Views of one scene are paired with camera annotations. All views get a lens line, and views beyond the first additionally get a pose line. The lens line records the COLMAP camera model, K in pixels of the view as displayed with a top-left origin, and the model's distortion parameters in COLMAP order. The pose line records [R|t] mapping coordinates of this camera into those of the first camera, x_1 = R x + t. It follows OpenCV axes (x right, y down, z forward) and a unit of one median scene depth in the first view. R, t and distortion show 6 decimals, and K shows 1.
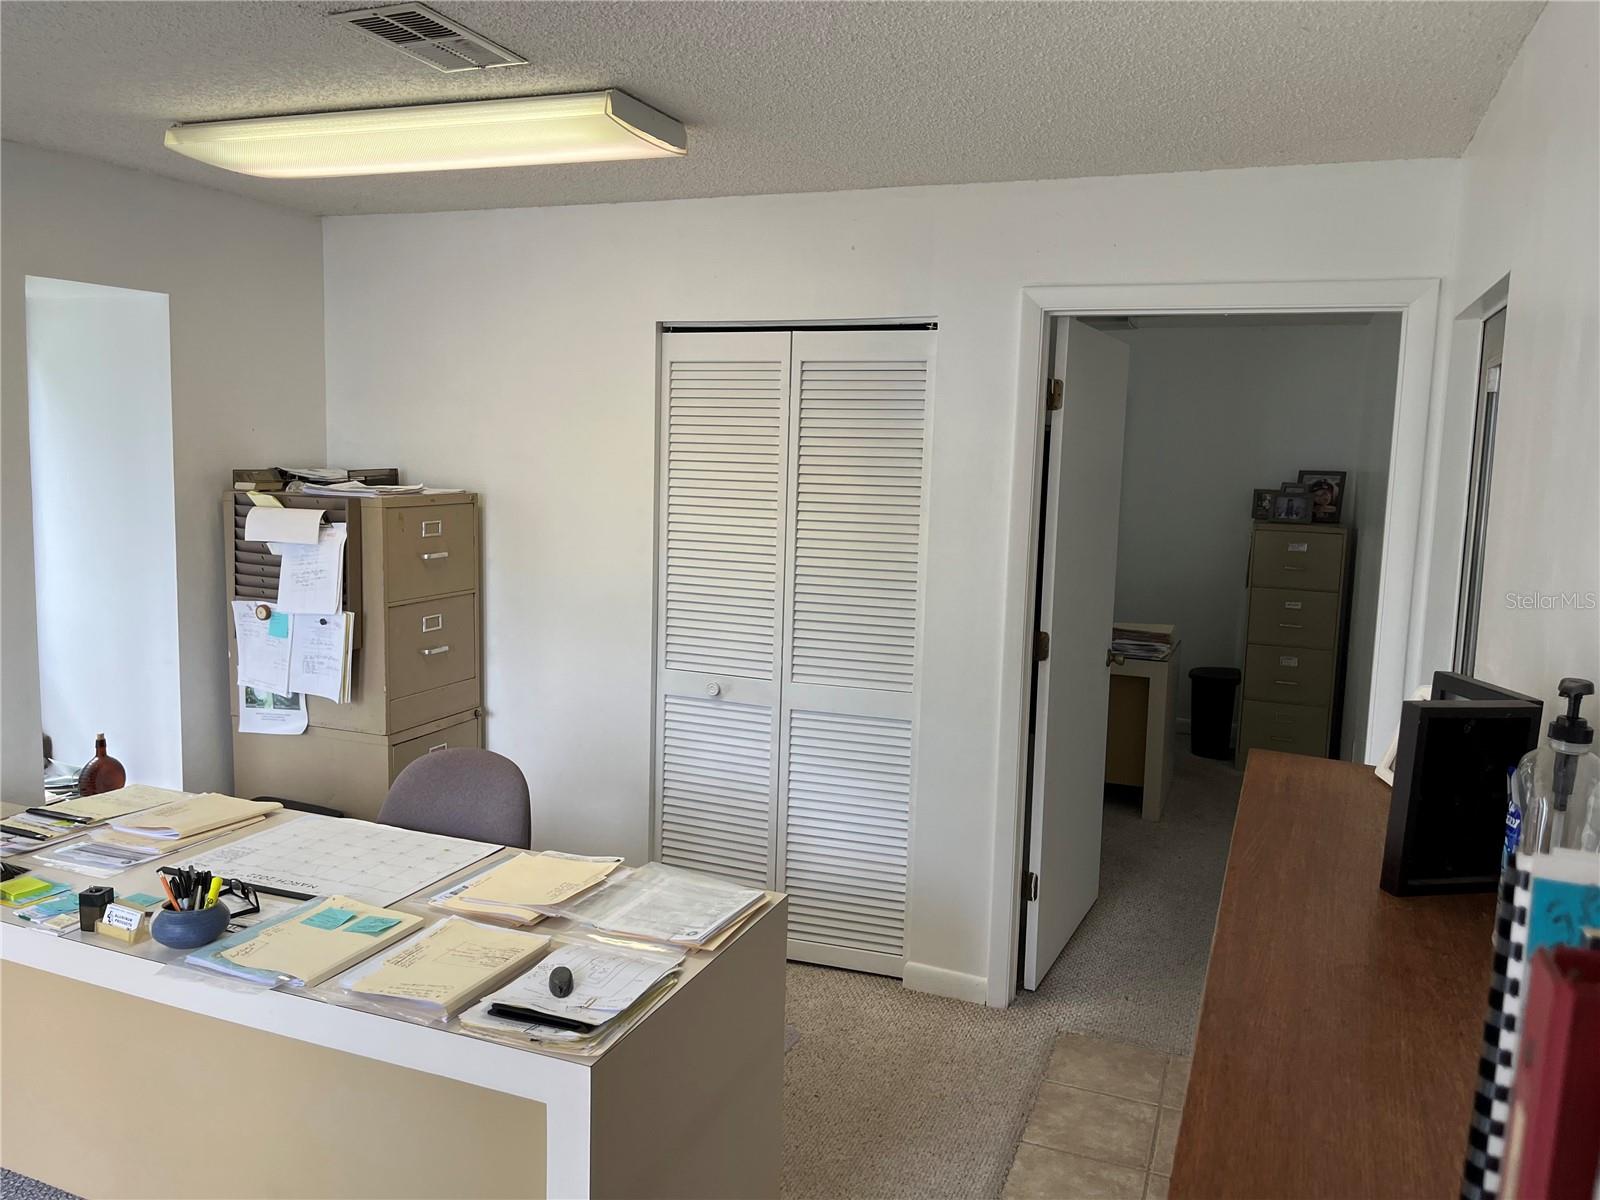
lens RADIAL K [[1221.6, 0, 803.1], [0, 1221.6, 593.4], [0, 0, 1]] dist [0.020091, -0.021050]
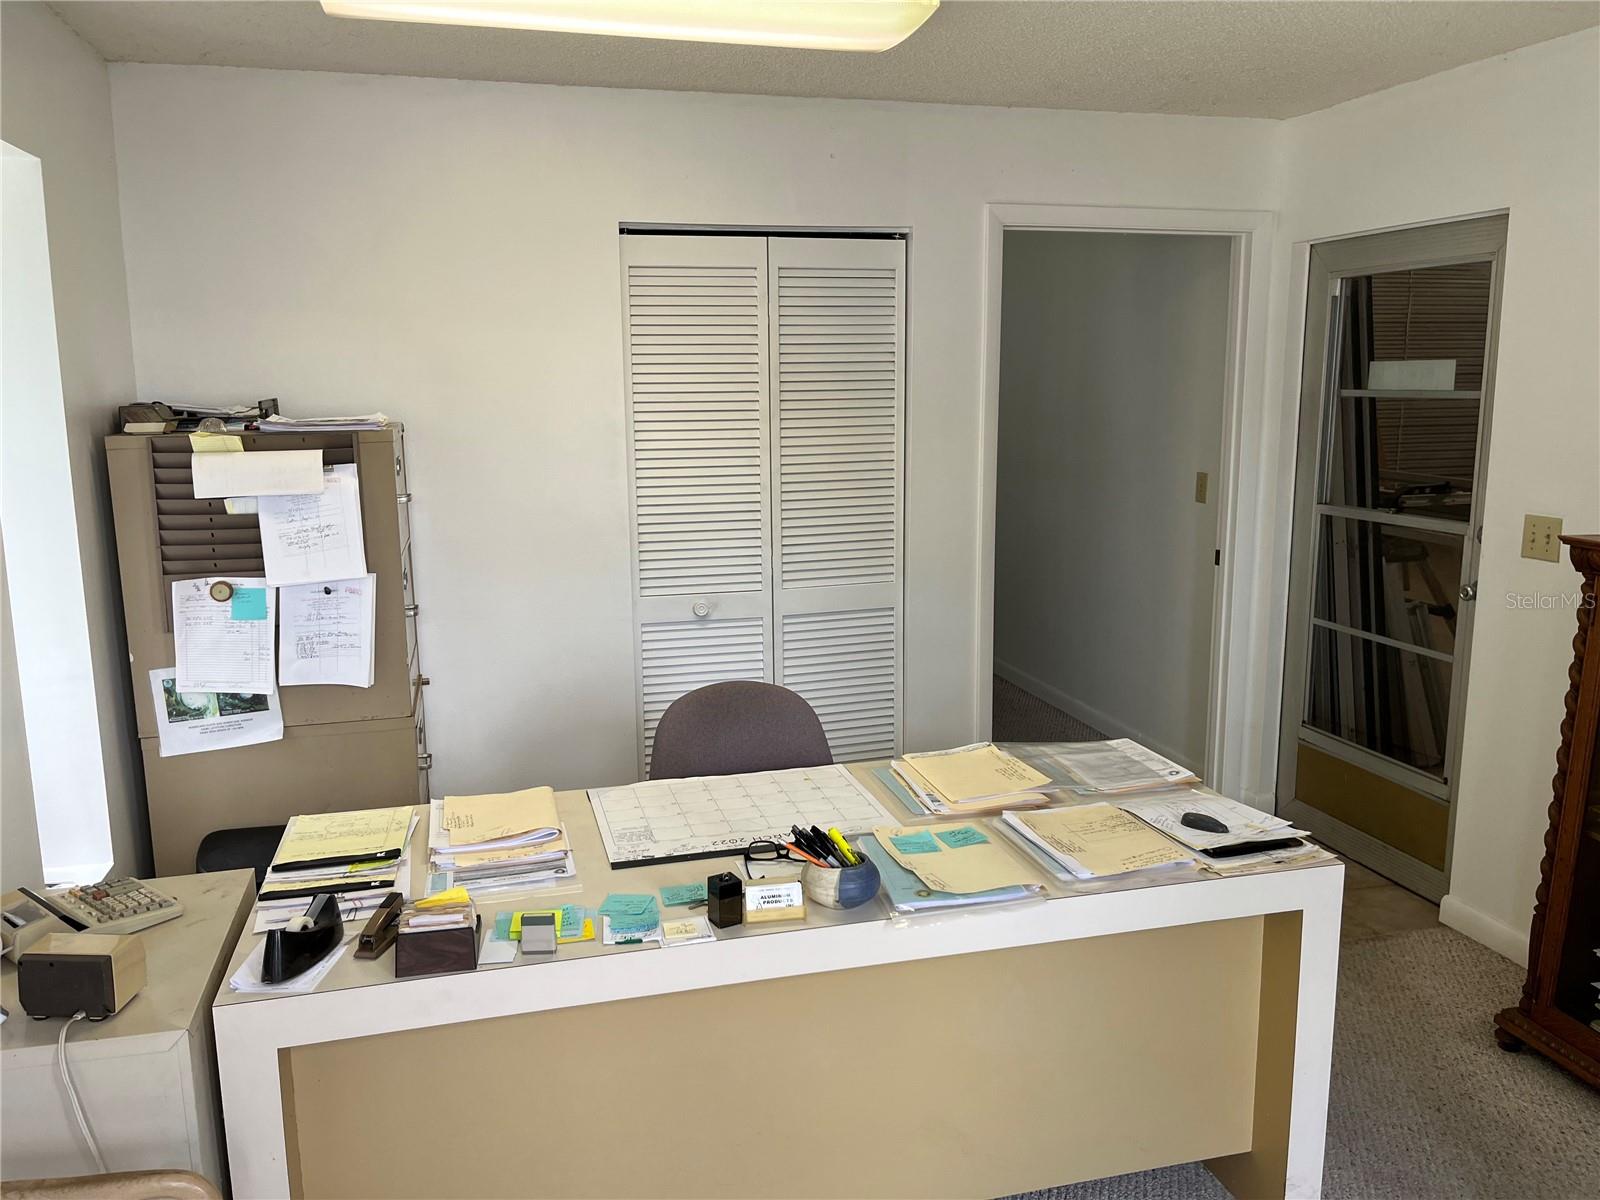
lens RADIAL K [[1221.6, 0, 799.4], [0, 1221.6, 606.2], [0, 0, 1]] dist [0.020091, -0.021050]
pose [[0.805525, -0.143512, 0.574921, -0.597809], [0.103139, 0.989376, 0.102461, -0.016672], [-0.583517, -0.023238, 0.811768, 0.169504]]
